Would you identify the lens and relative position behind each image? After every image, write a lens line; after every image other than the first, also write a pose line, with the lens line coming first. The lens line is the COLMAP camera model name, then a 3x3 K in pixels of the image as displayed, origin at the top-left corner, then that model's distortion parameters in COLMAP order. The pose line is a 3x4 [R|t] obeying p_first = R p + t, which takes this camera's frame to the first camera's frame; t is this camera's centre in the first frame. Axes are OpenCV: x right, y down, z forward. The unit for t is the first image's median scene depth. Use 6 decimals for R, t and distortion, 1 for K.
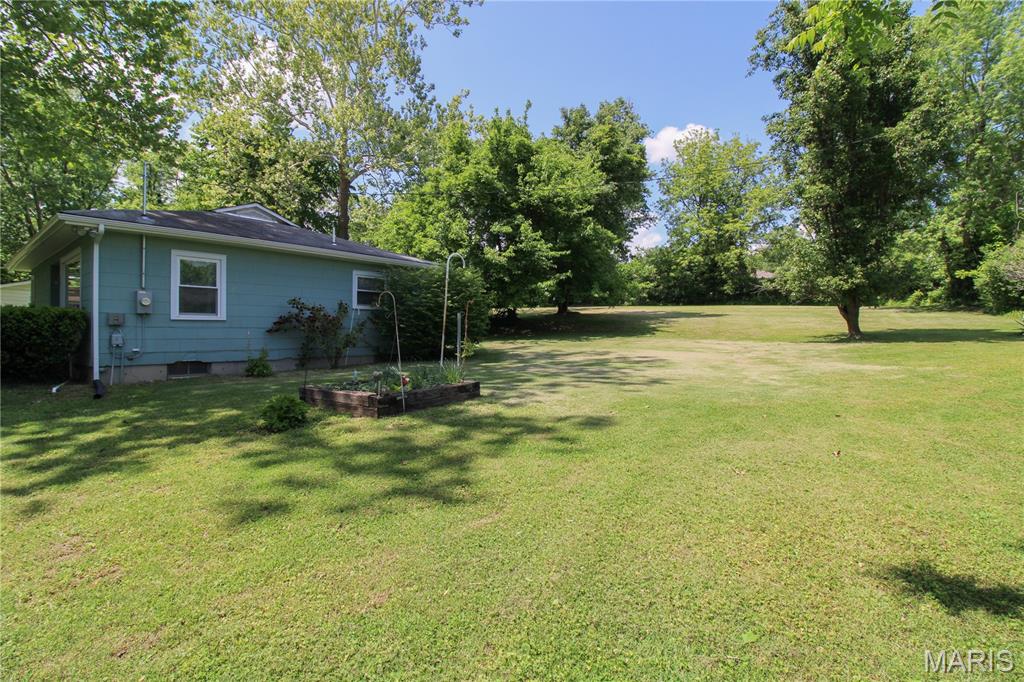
lens RADIAL K [[502.8, 0, 513.6], [0, 502.8, 336.1], [0, 0, 1]] dist [-0.004544, -0.000352]
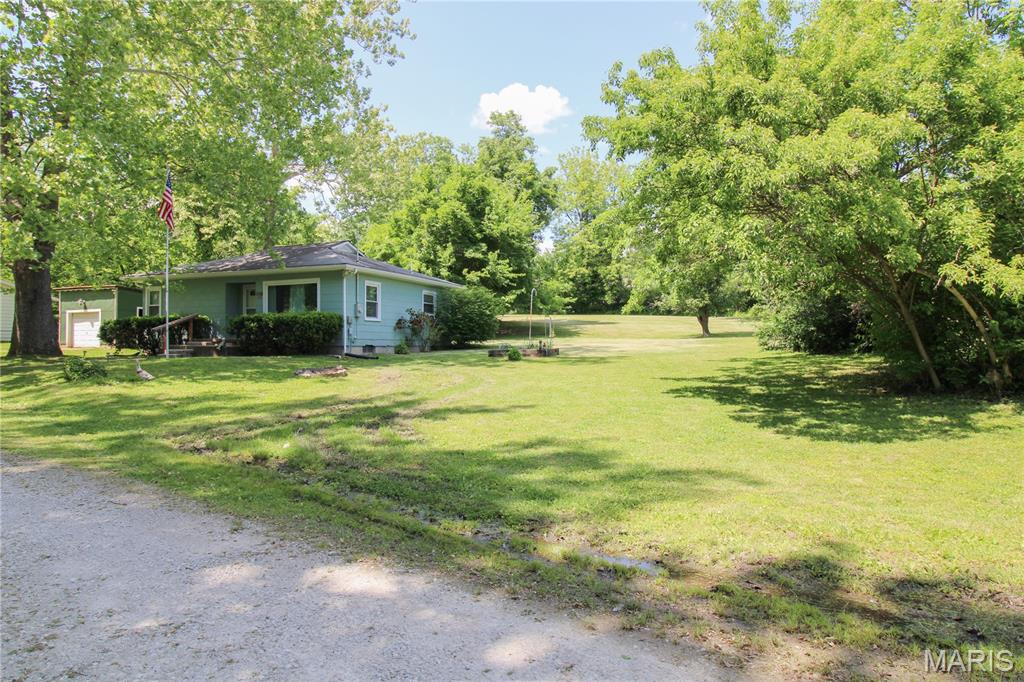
lens RADIAL K [[825.5, 0, 511.4], [0, 825.5, 342.2], [0, 0, 1]] dist [-0.000018, -0.000742]
pose [[0.940311, -0.000861, 0.340317, -0.644922], [0.009329, 0.999686, -0.023247, 0.062562], [-0.340190, 0.025034, 0.940024, -1.017338]]
